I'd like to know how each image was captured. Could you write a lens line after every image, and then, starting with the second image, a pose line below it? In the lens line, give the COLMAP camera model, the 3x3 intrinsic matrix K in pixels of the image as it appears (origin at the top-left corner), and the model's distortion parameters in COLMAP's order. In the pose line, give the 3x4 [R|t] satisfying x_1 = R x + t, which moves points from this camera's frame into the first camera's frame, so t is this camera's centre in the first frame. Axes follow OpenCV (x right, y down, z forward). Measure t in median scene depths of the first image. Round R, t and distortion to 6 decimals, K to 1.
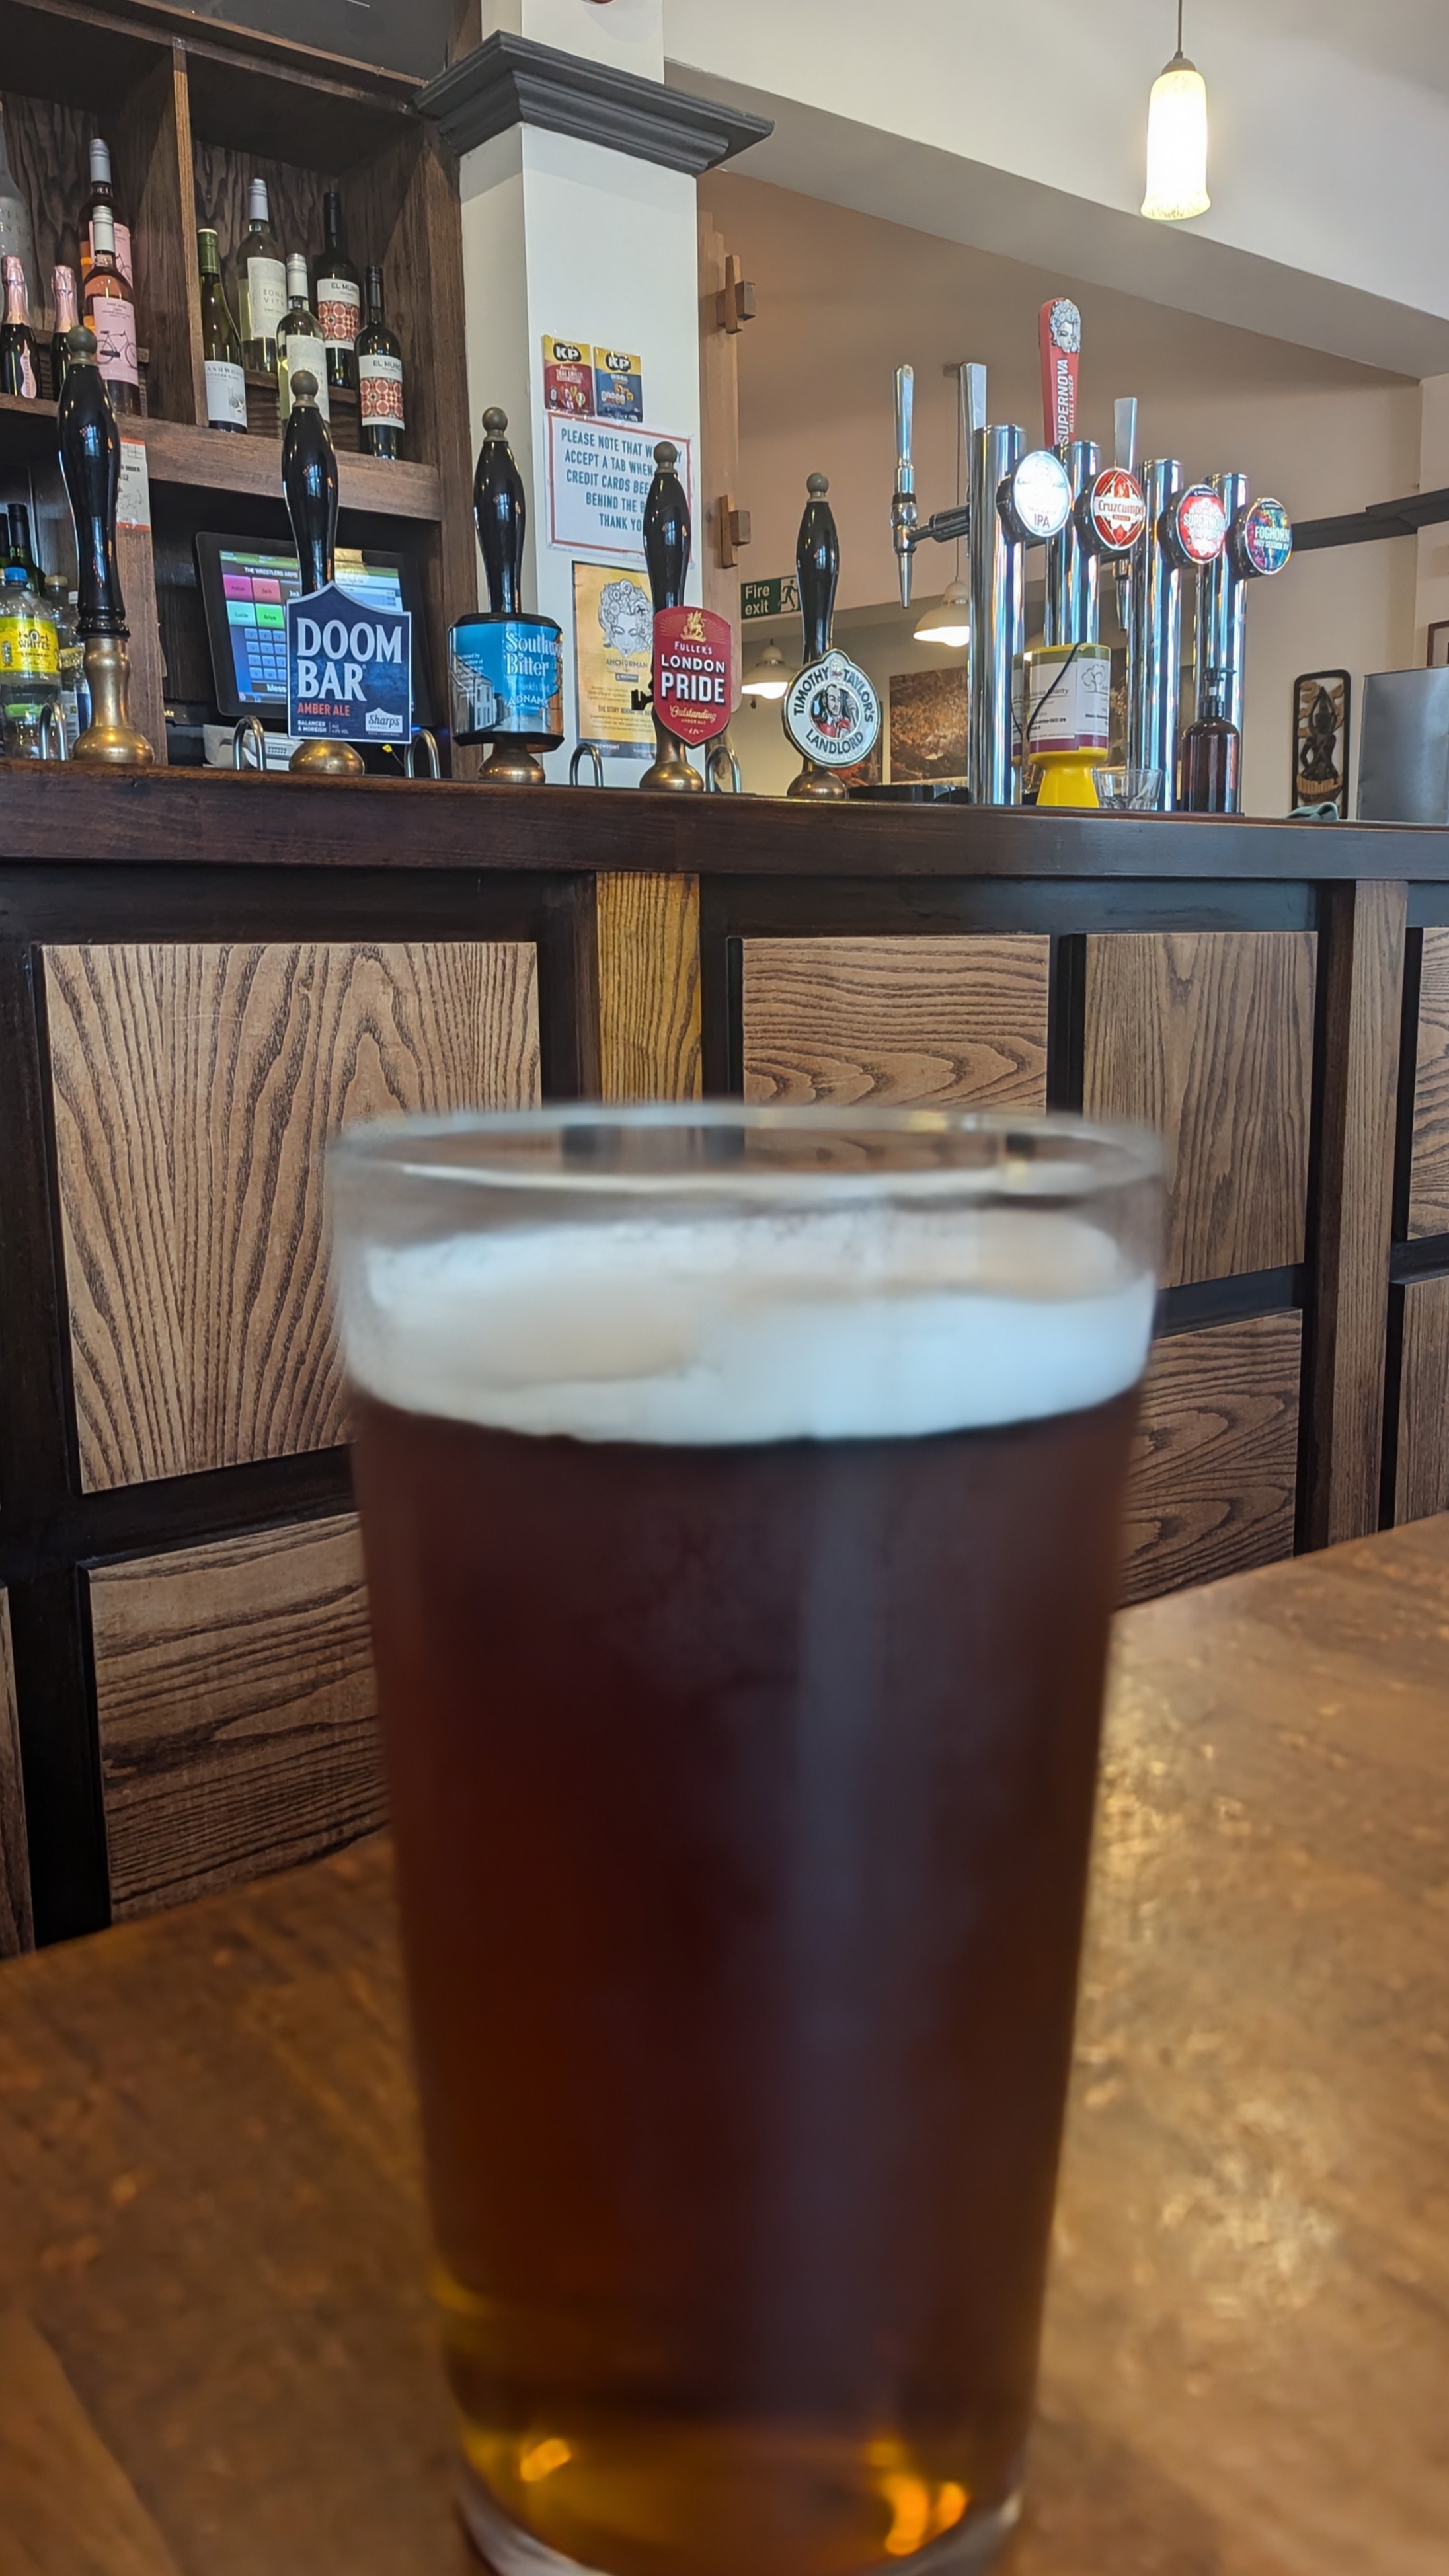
lens RADIAL K [[1877.7, 0, 726.7], [0, 1877.7, 1274.0], [0, 0, 1]] dist [-0.011040, 0.001845]
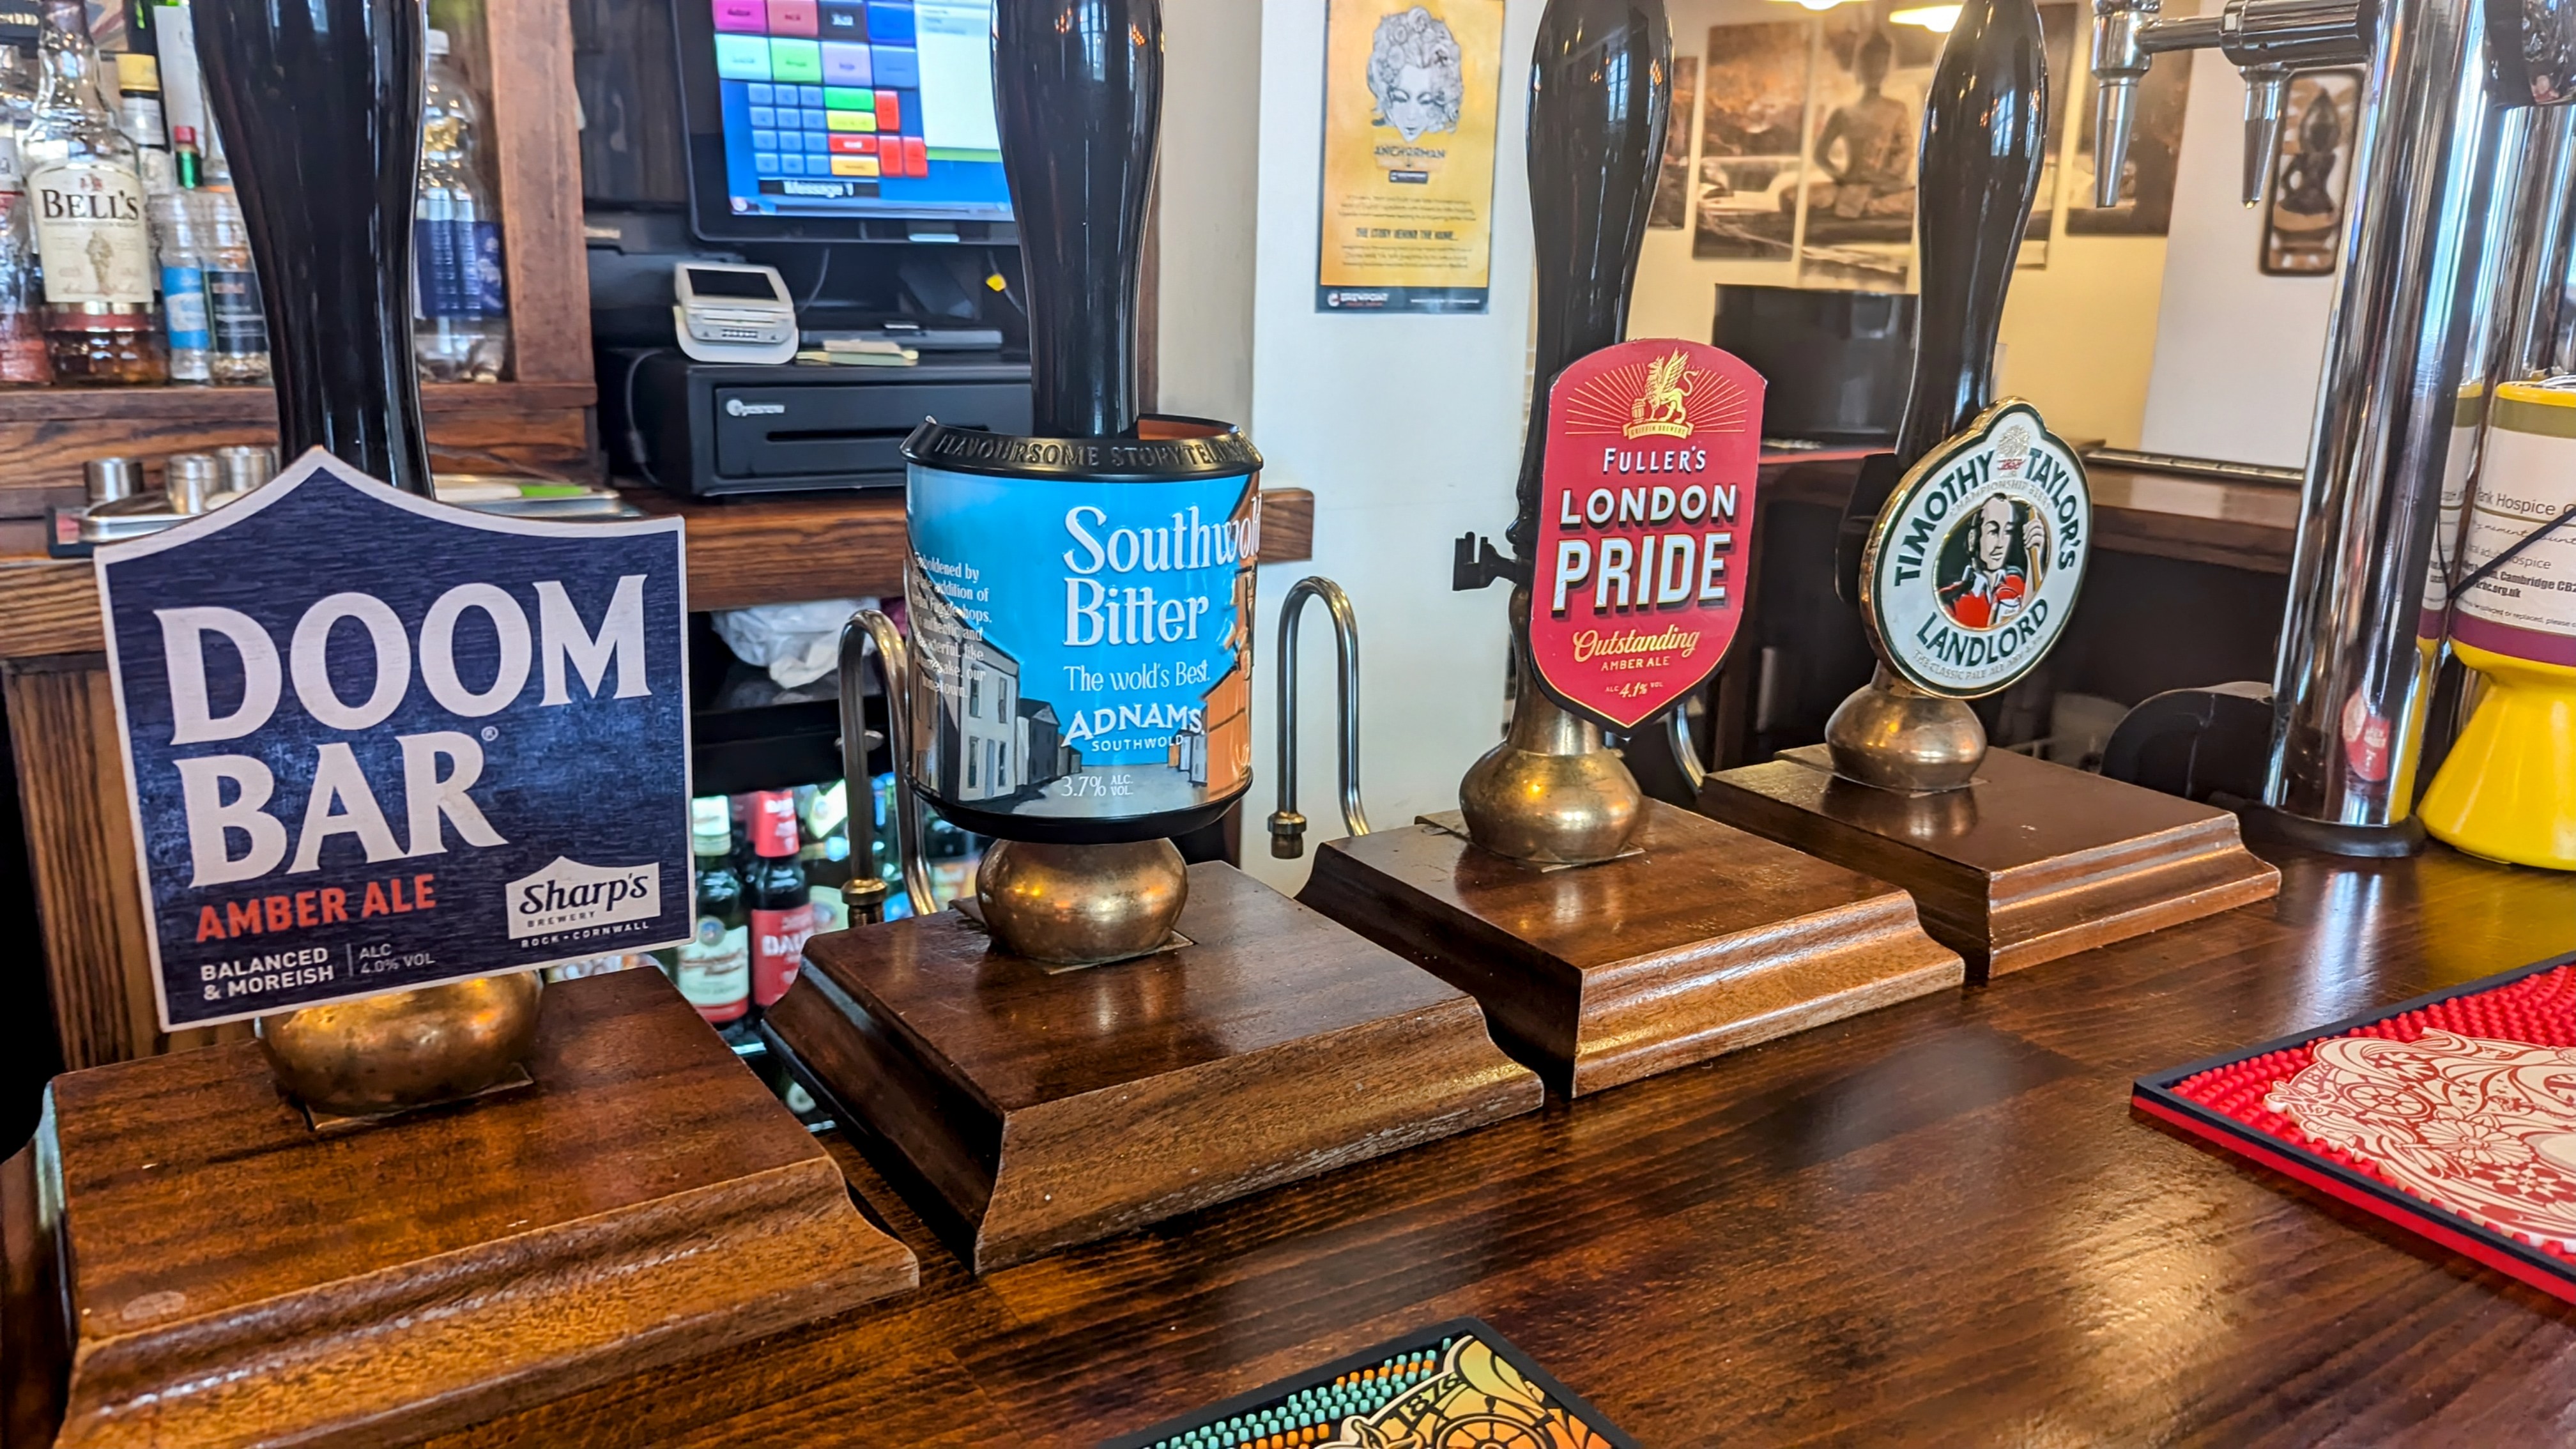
lens RADIAL K [[1877.5, 0, 1247.2], [0, 1877.5, 718.2], [0, 0, 1]] dist [-0.011040, 0.001845]
pose [[0.992625, 0.068582, -0.099960, -0.053235], [-0.061096, 0.995225, 0.076122, -0.306772], [0.104703, -0.069453, 0.992075, 0.652371]]
